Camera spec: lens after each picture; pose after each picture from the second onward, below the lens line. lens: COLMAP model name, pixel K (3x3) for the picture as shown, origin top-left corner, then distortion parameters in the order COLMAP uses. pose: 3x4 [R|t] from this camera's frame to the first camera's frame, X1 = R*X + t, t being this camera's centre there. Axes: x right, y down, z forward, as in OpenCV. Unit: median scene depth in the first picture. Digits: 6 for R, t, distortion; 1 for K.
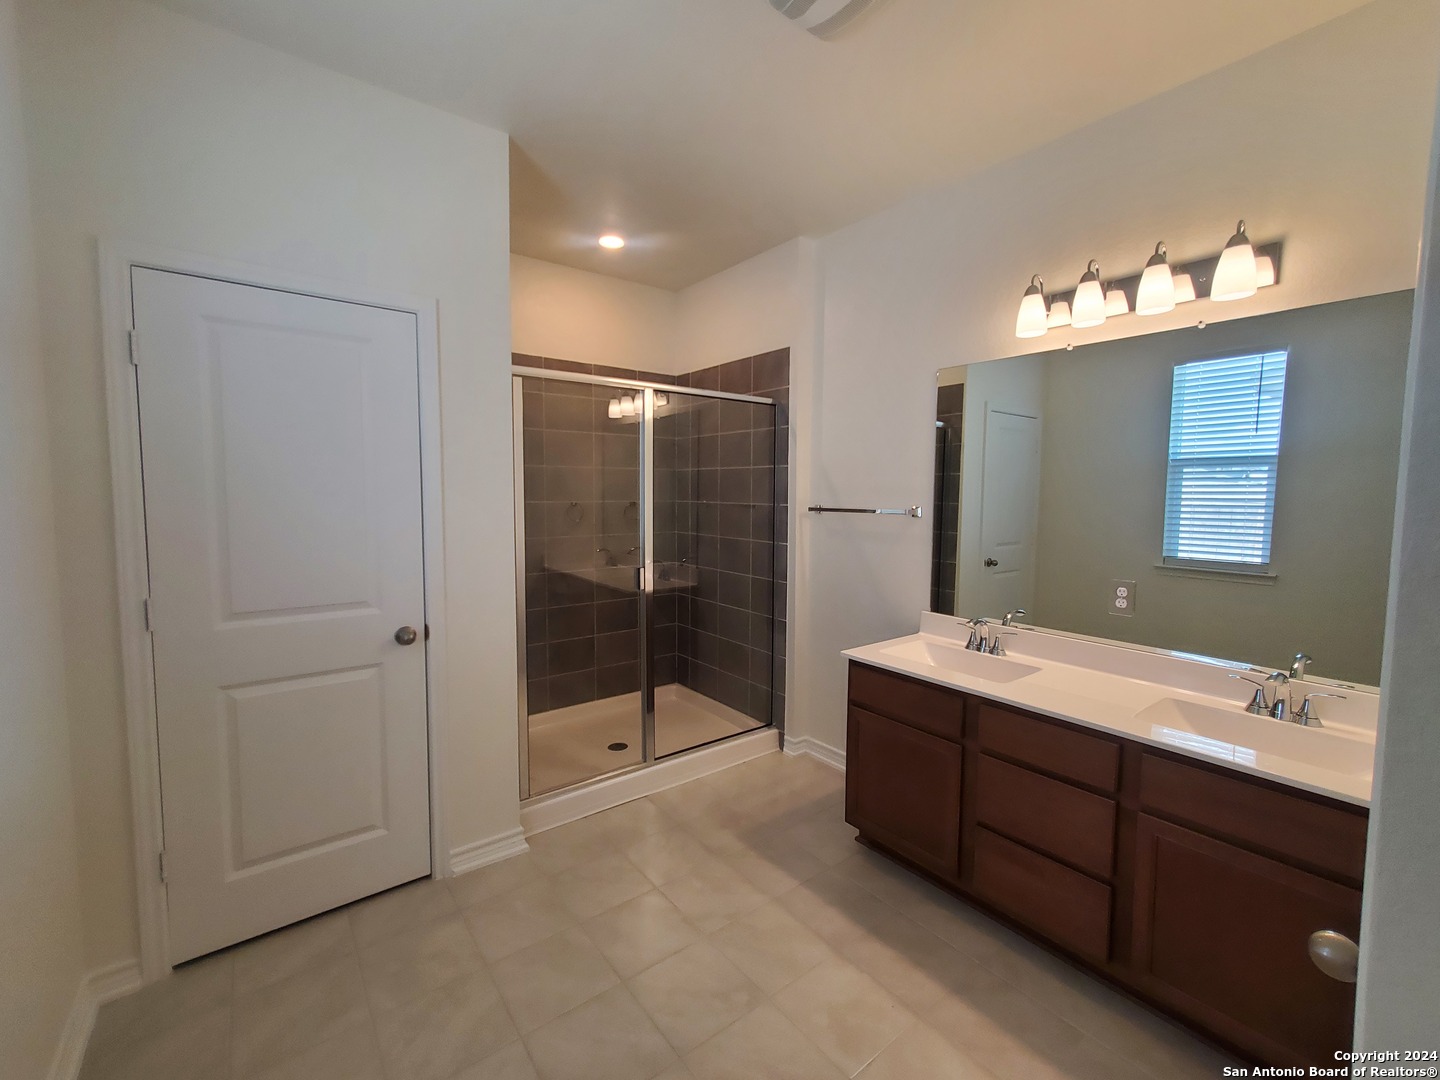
lens RADIAL K [[568.2, 0, 716.5], [0, 568.2, 536.3], [0, 0, 1]] dist [0.001281, -0.000080]
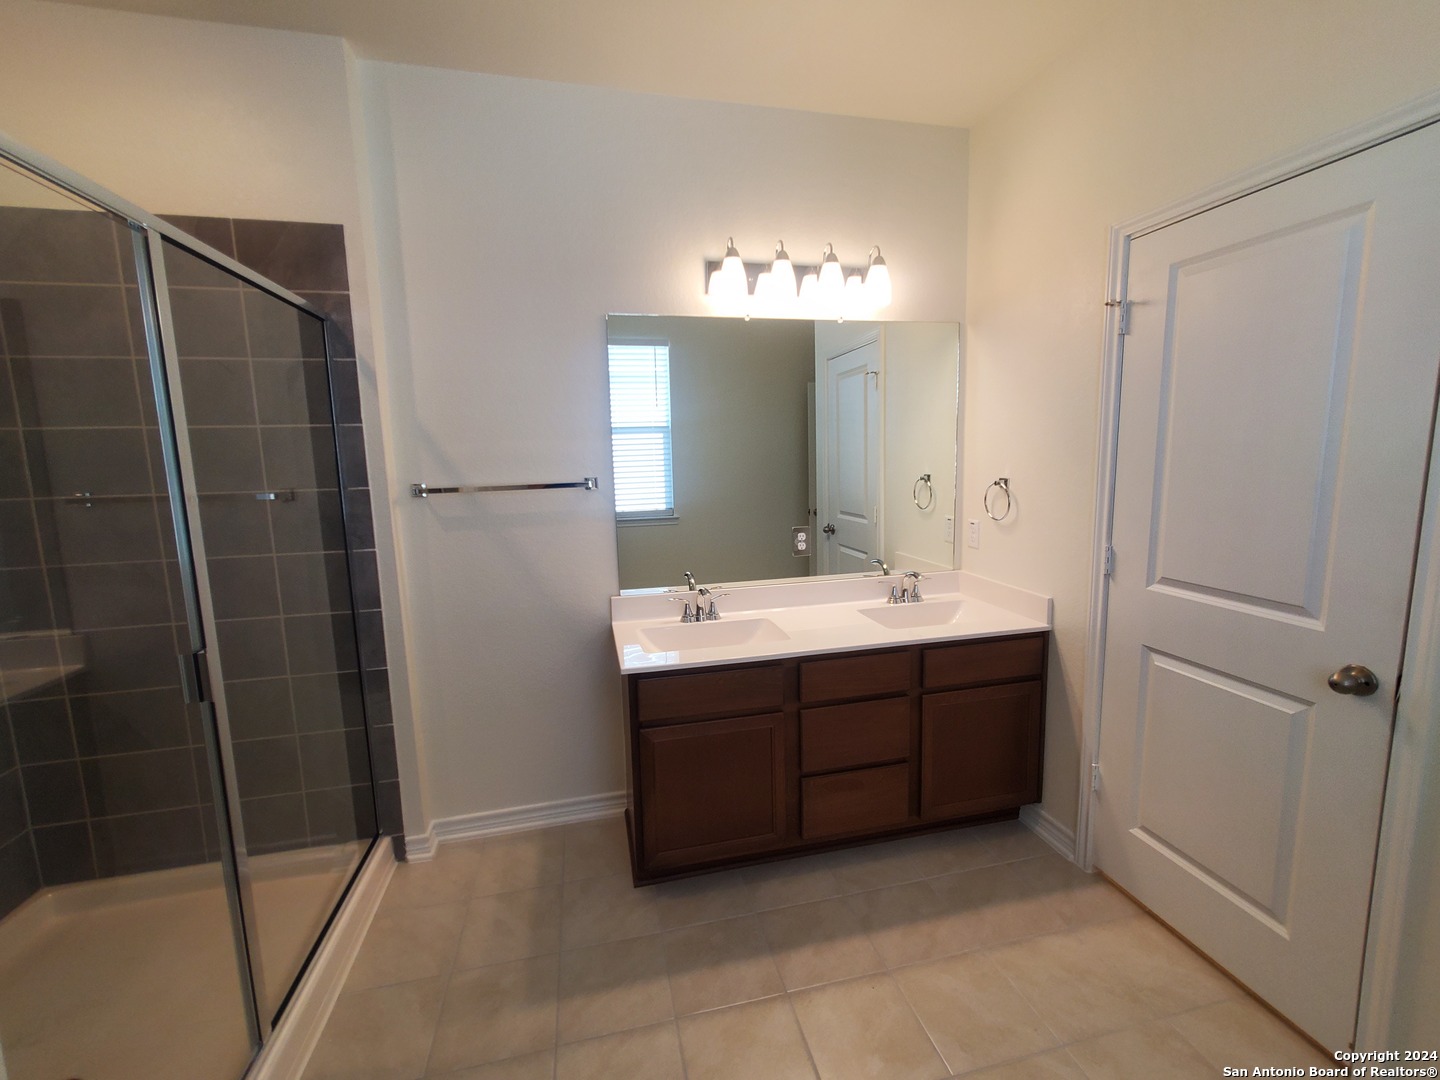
lens RADIAL K [[600.5, 0, 719.0], [0, 600.5, 534.9], [0, 0, 1]] dist [-0.003166, 0.000544]
pose [[0.445150, -0.137764, 0.884795, -0.405994], [0.101462, 0.989491, 0.103018, -0.044684], [-0.889689, 0.043915, 0.454450, 0.496939]]
